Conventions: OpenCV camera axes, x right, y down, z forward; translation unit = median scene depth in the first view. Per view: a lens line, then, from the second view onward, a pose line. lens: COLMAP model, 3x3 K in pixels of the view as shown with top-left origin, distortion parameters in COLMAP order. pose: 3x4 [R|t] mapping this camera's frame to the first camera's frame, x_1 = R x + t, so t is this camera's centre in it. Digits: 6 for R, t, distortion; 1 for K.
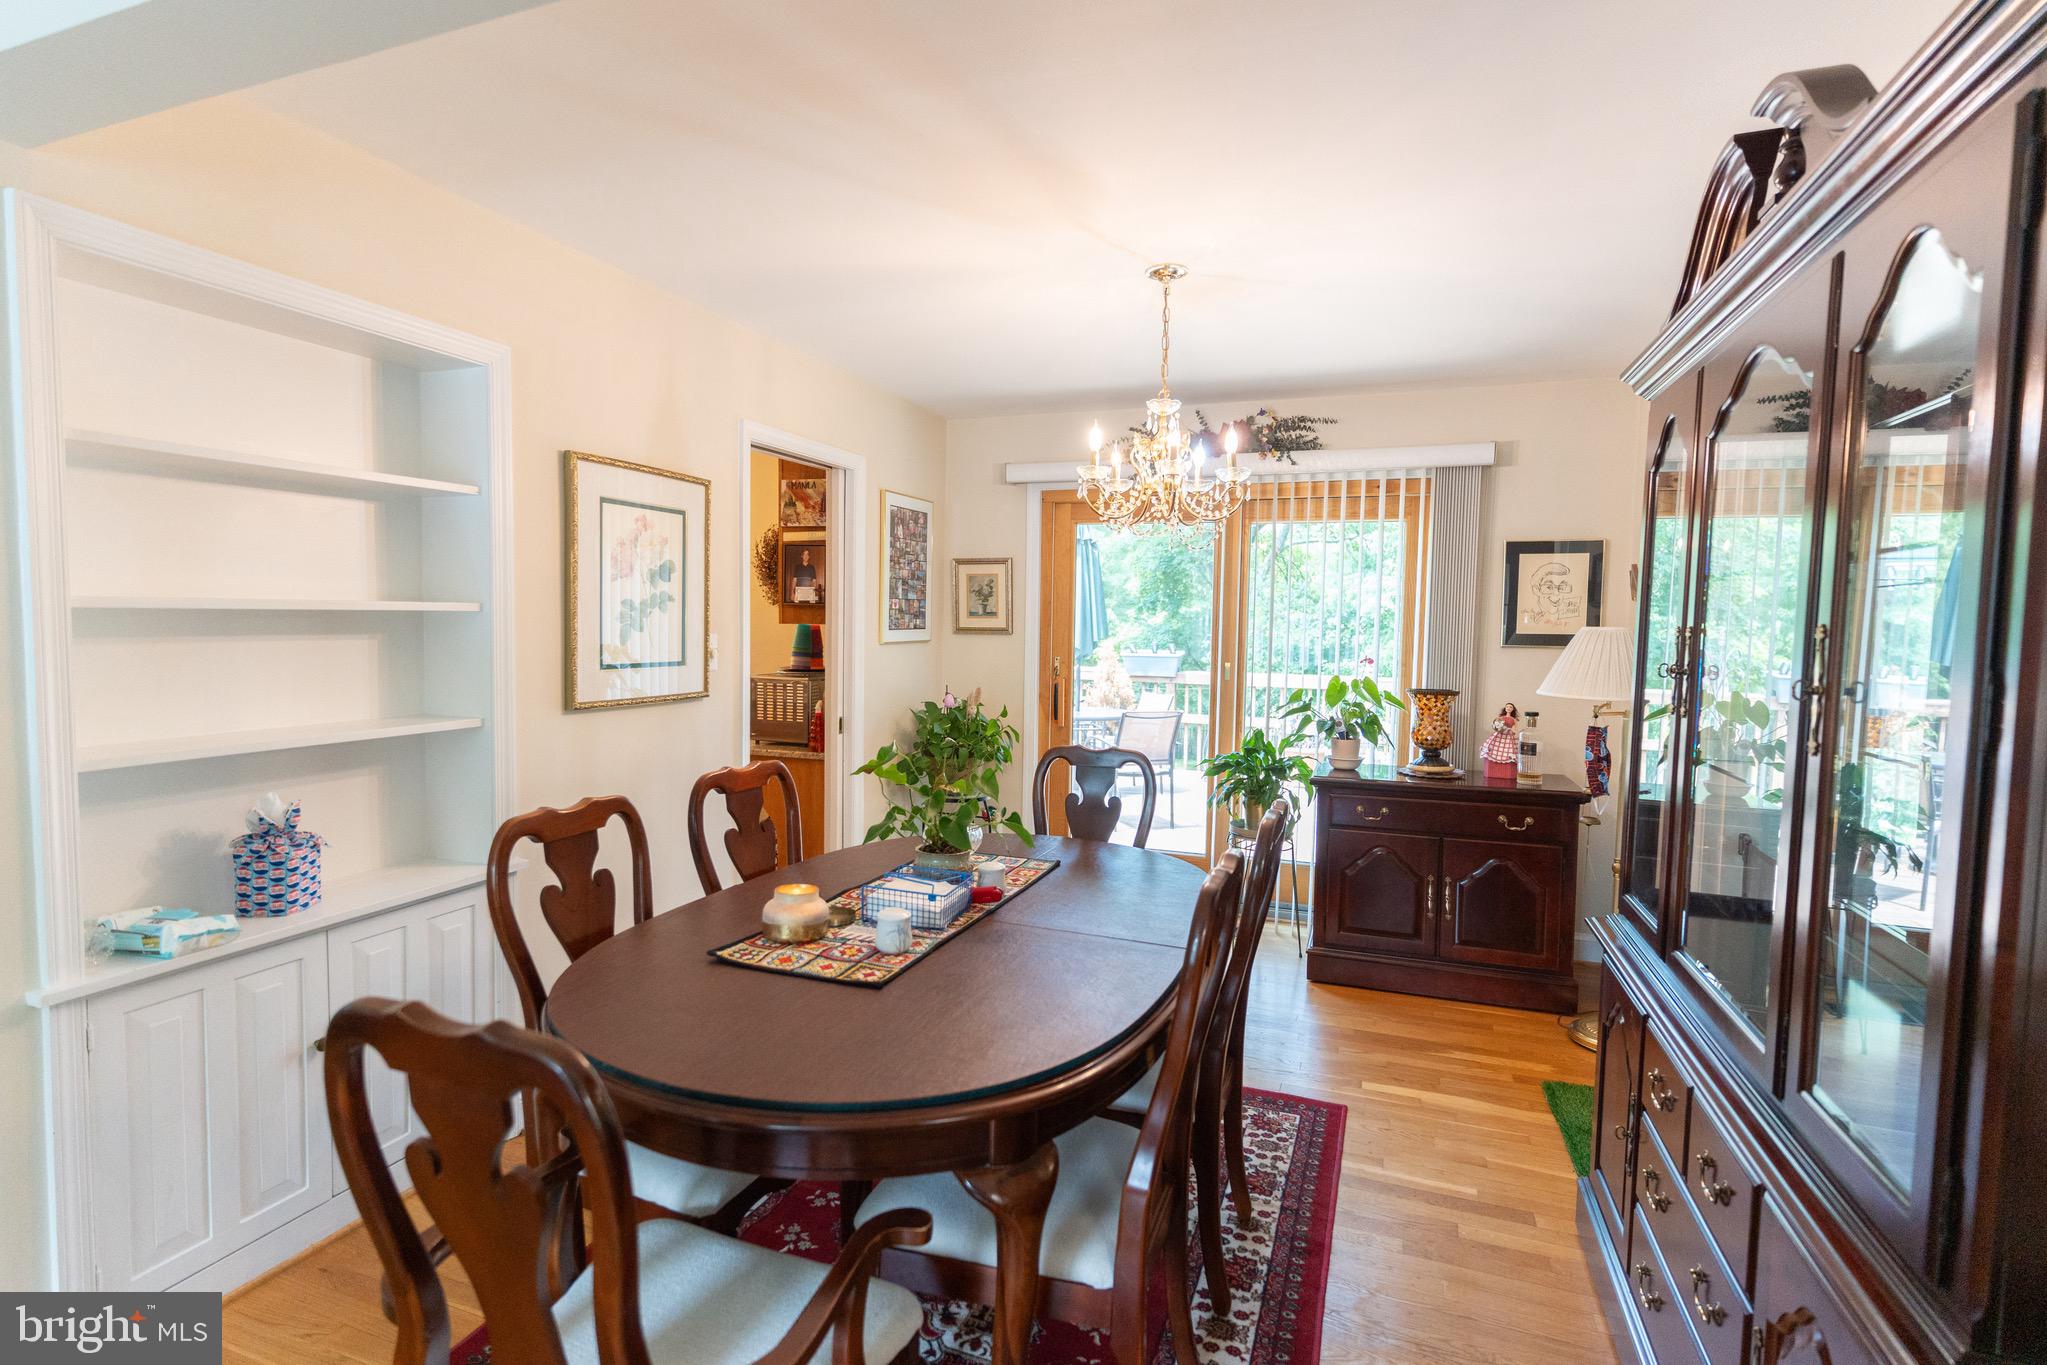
lens RADIAL K [[965.8, 0, 1013.8], [0, 965.8, 685.1], [0, 0, 1]] dist [0.000122, 0.001810]
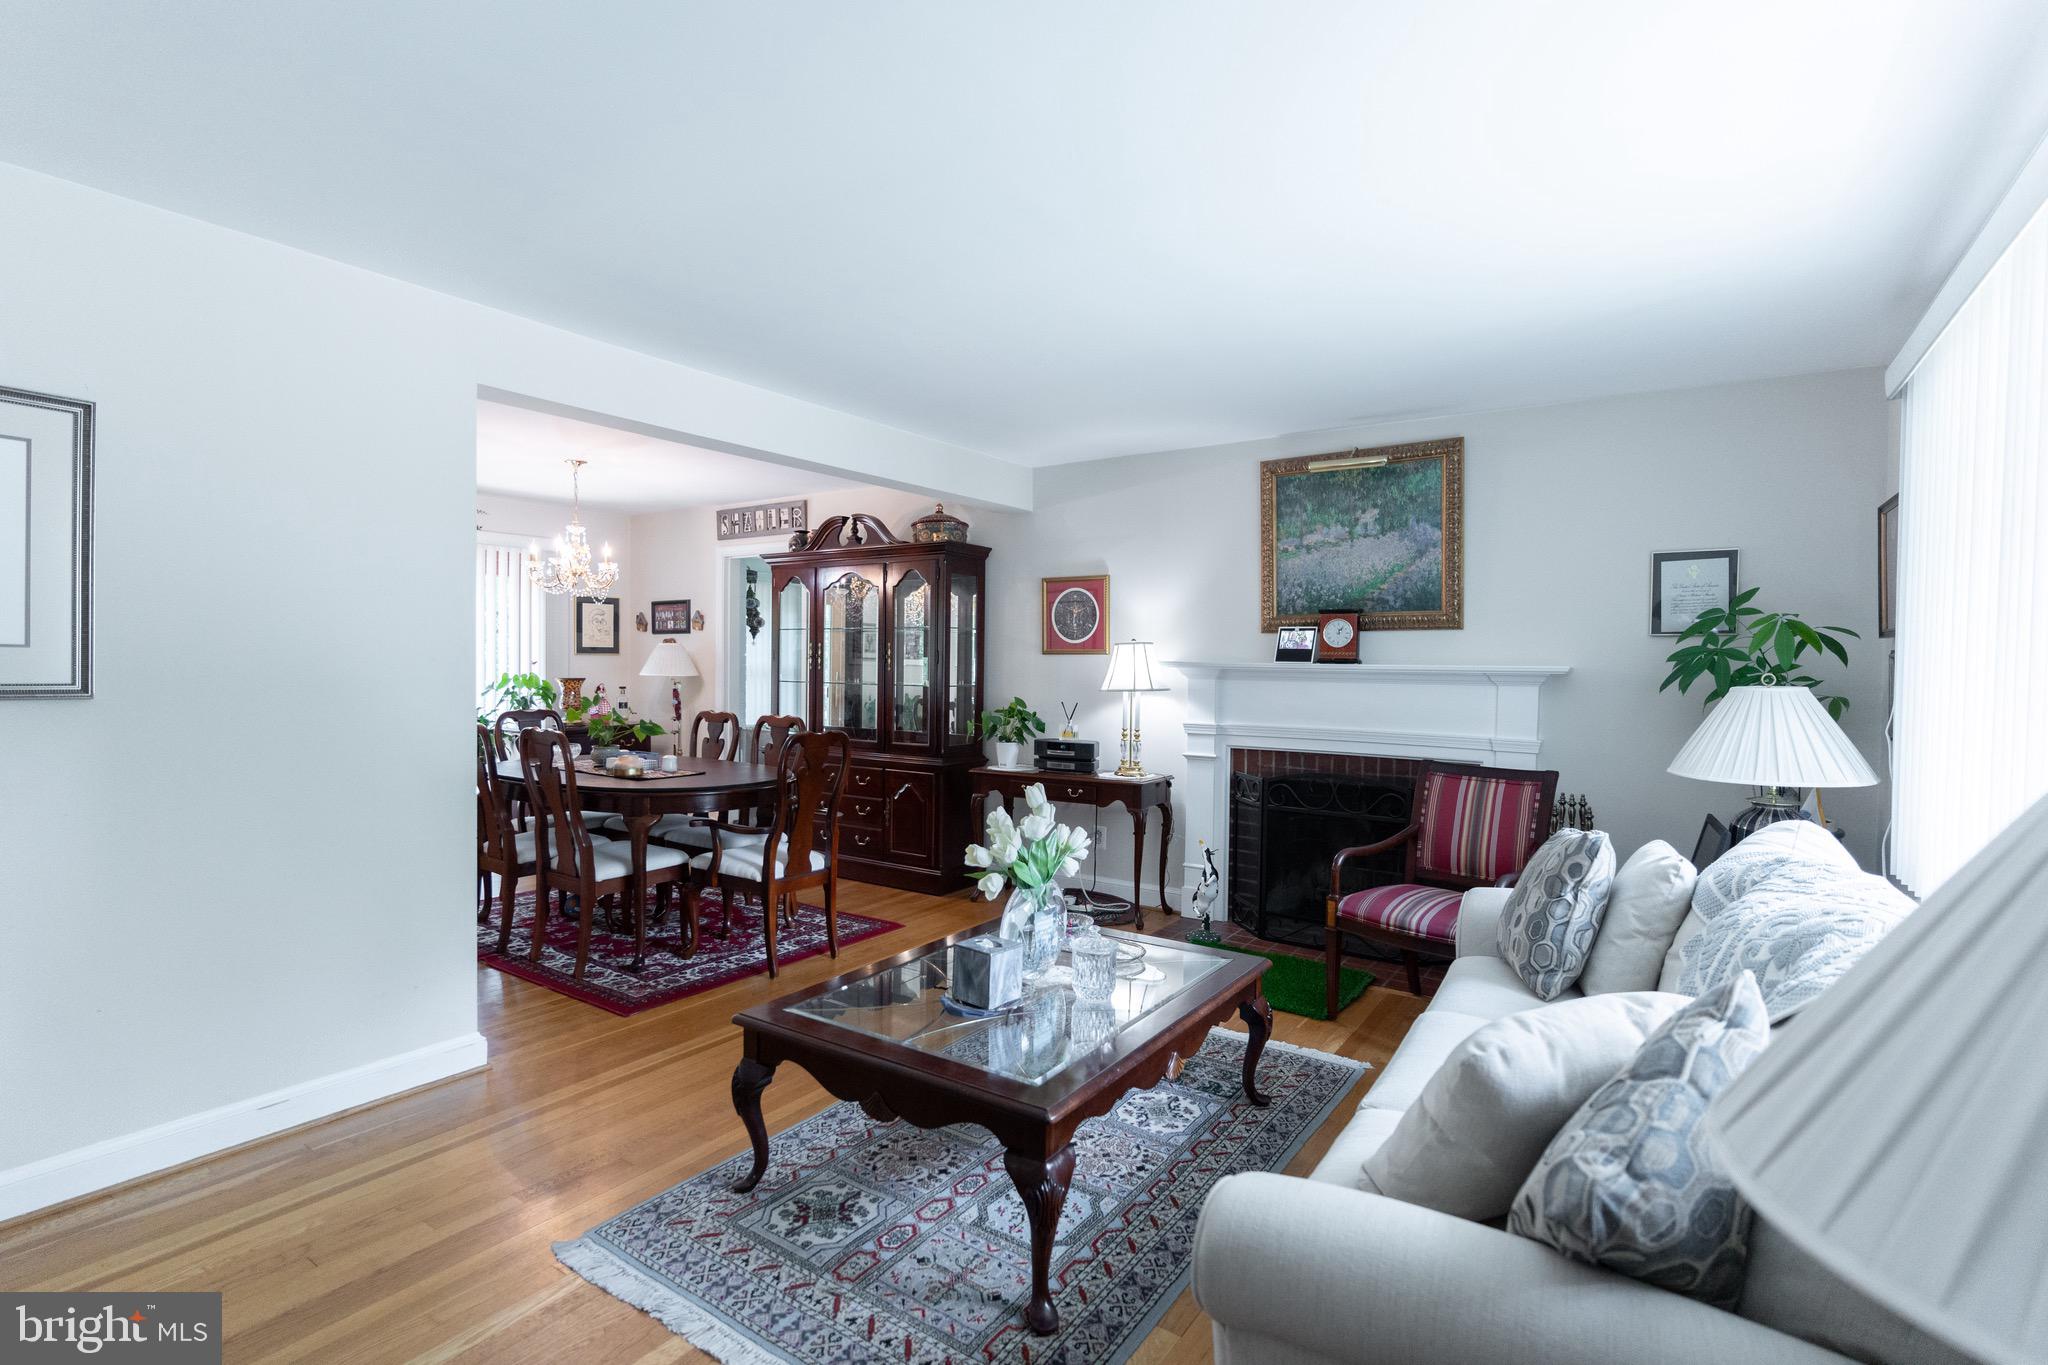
lens RADIAL K [[966.3, 0, 1021.5], [0, 966.3, 686.1], [0, 0, 1]] dist [0.000122, 0.001810]
pose [[0.237814, -0.042110, 0.970397, -1.109657], [0.052937, 0.998137, 0.030341, 0.009696], [-0.969867, 0.044155, 0.239600, -0.242600]]
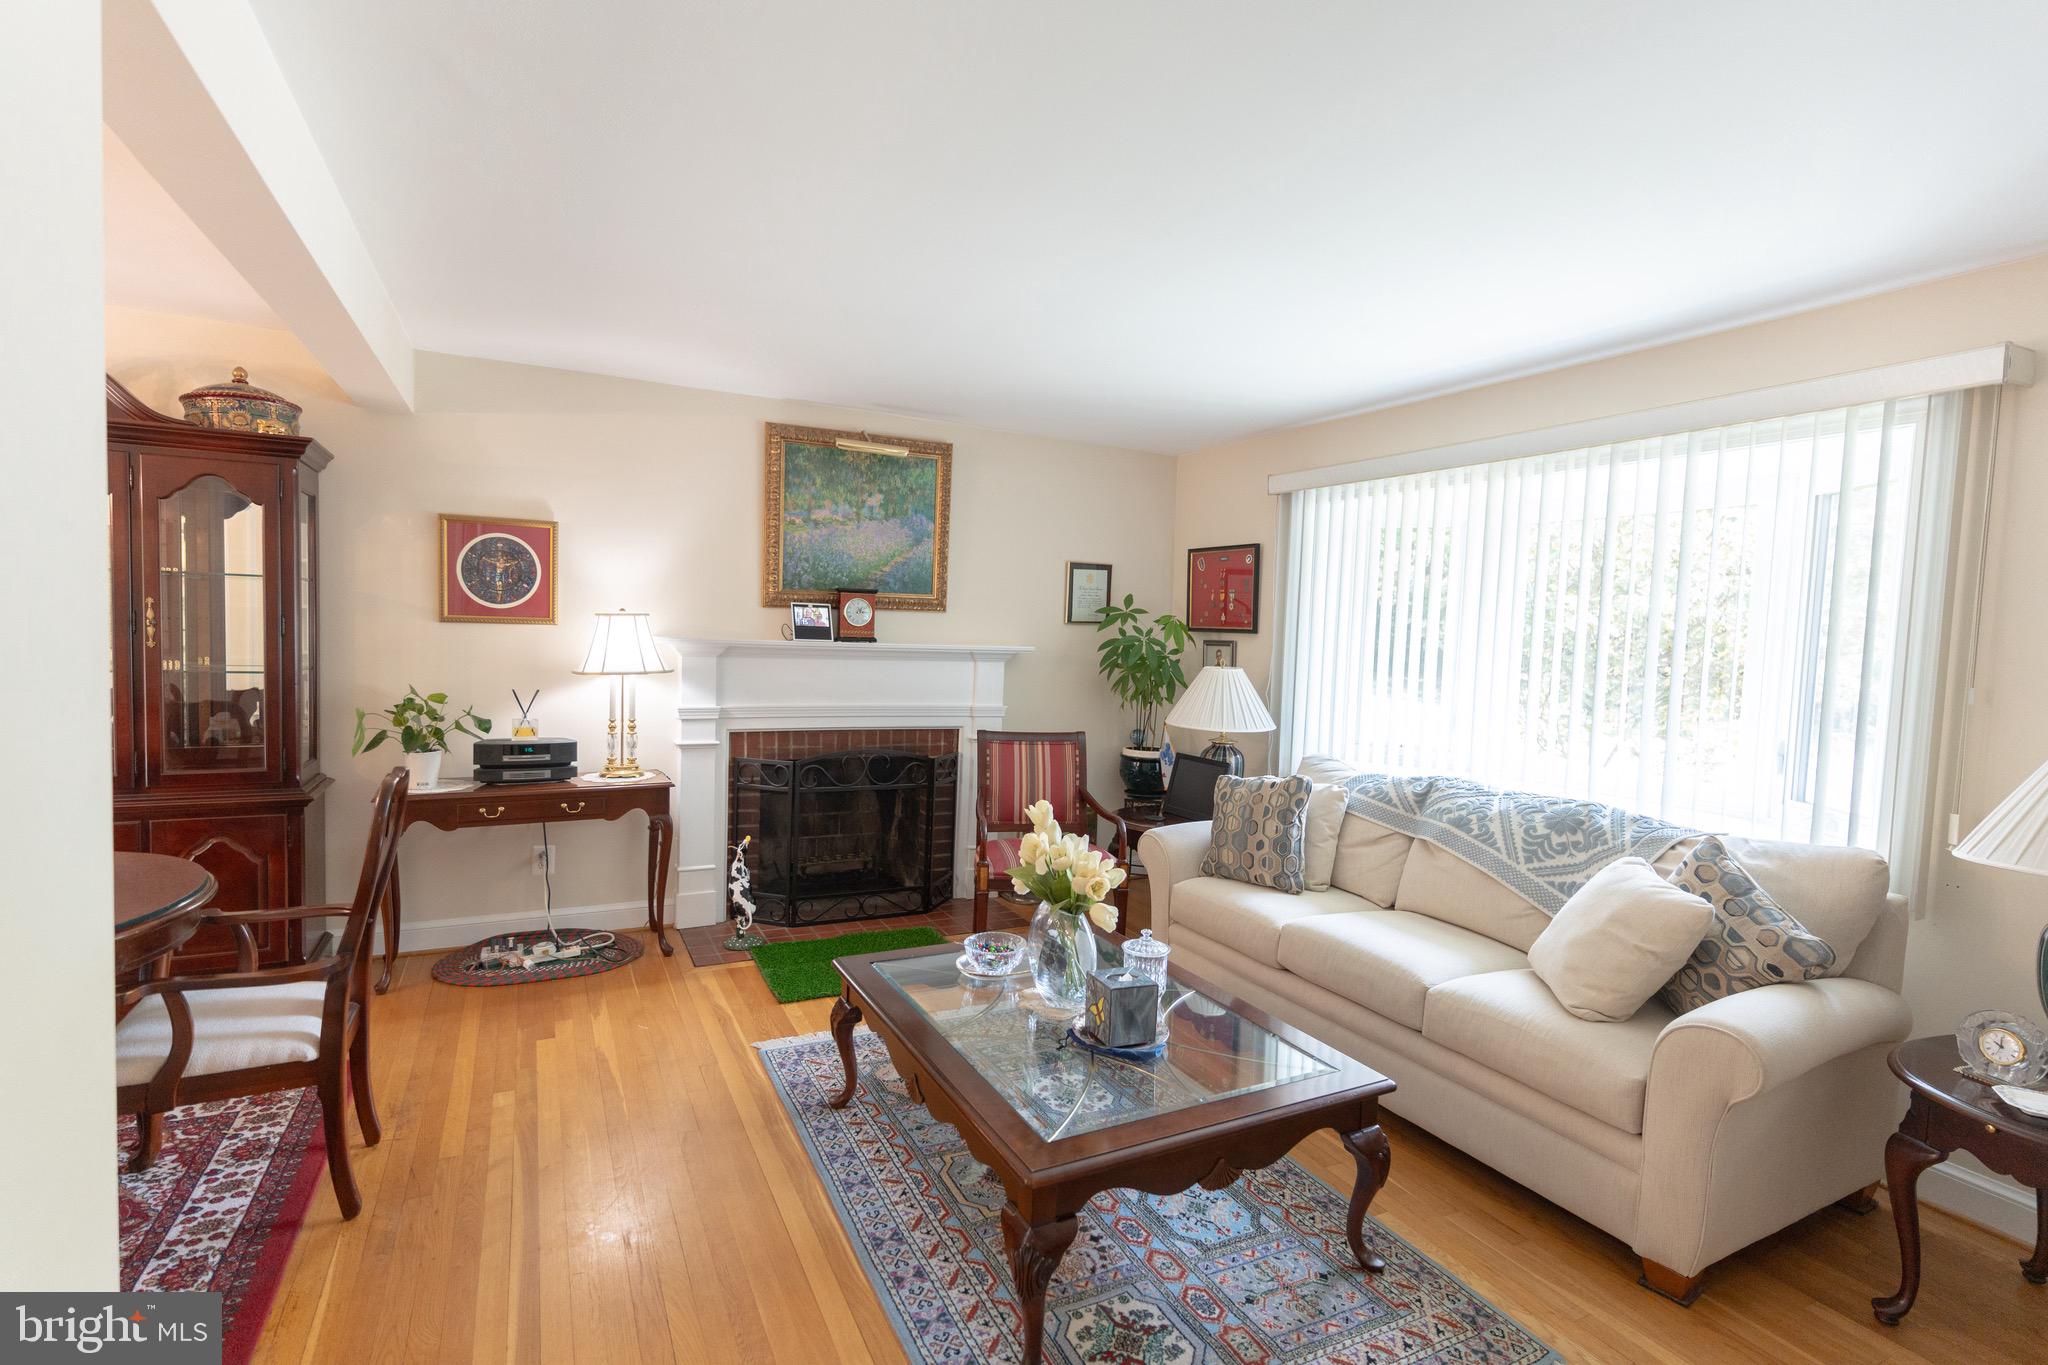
lens RADIAL K [[966.3, 0, 1021.3], [0, 966.3, 684.3], [0, 0, 1]] dist [0.000122, 0.001810]
pose [[-0.734642, -0.086895, 0.672867, -0.844805], [-0.009076, 0.992934, 0.118321, -0.052901], [-0.678394, 0.080816, -0.730240, 0.402710]]
